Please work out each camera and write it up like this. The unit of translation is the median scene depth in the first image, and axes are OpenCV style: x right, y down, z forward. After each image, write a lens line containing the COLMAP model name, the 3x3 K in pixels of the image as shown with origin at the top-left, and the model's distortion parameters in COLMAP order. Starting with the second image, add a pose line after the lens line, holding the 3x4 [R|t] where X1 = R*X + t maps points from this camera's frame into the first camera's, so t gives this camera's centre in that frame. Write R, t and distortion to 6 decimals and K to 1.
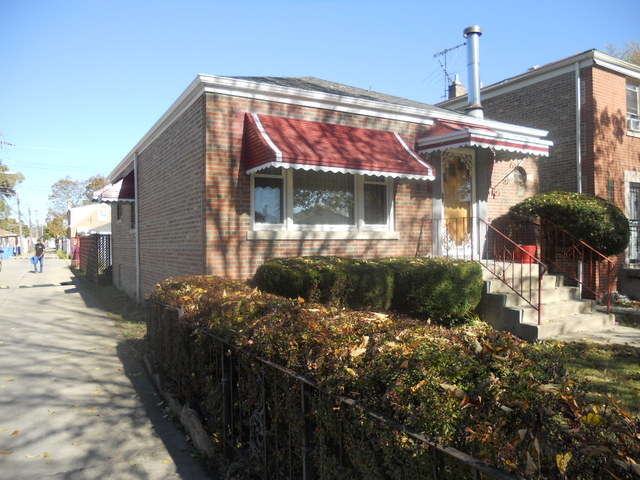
lens RADIAL K [[480.8, 0, 323.1], [0, 480.8, 238.1], [0, 0, 1]] dist [-0.049289, 0.003893]
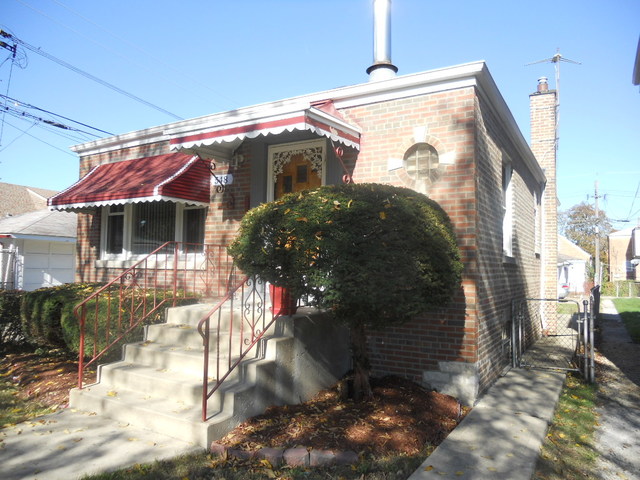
lens RADIAL K [[480.8, 0, 318.9], [0, 480.8, 240.5], [0, 0, 1]] dist [-0.049289, 0.003893]
pose [[0.491055, -0.038048, -0.870297, 1.107490], [-0.014381, 0.998556, -0.051770, -0.009744], [0.871010, 0.037937, 0.489799, 0.836531]]
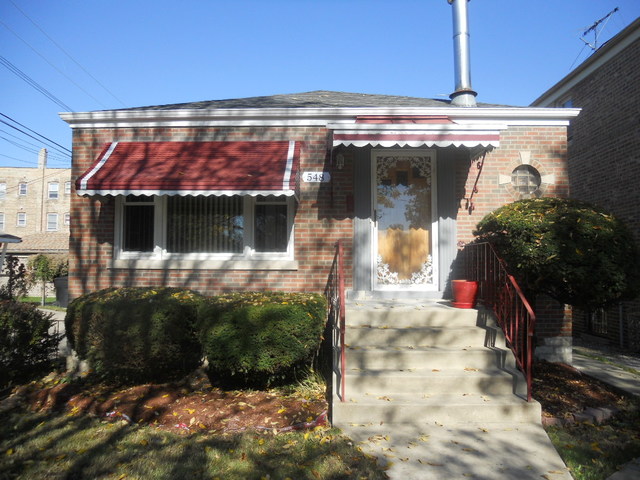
lens RADIAL K [[480.8, 0, 323.1], [0, 480.8, 240.6], [0, 0, 1]] dist [-0.049289, 0.003893]
pose [[0.856941, -0.020225, -0.515017, 0.682462], [-0.005562, 0.998809, -0.048479, -0.008754], [0.515384, 0.044408, 0.855808, 0.354719]]
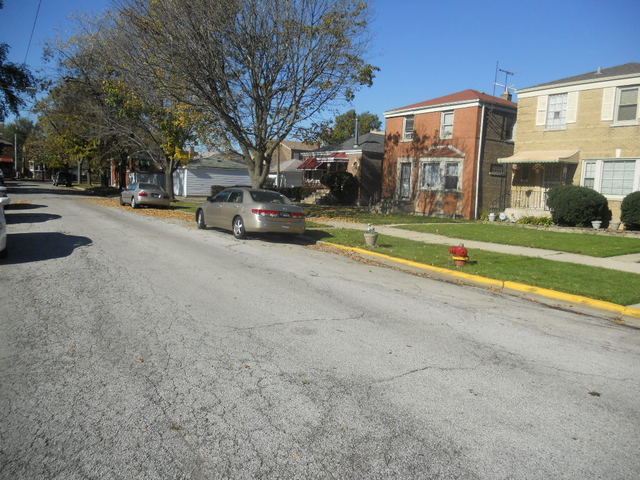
lens RADIAL K [[480.8, 0, 319.2], [0, 480.8, 240.0], [0, 0, 1]] dist [-0.049289, 0.003893]
pose [[0.098355, 0.150166, -0.983756, 4.888901], [0.005269, 0.988457, 0.151410, -0.161463], [0.995137, -0.020075, 0.096428, 0.574013]]
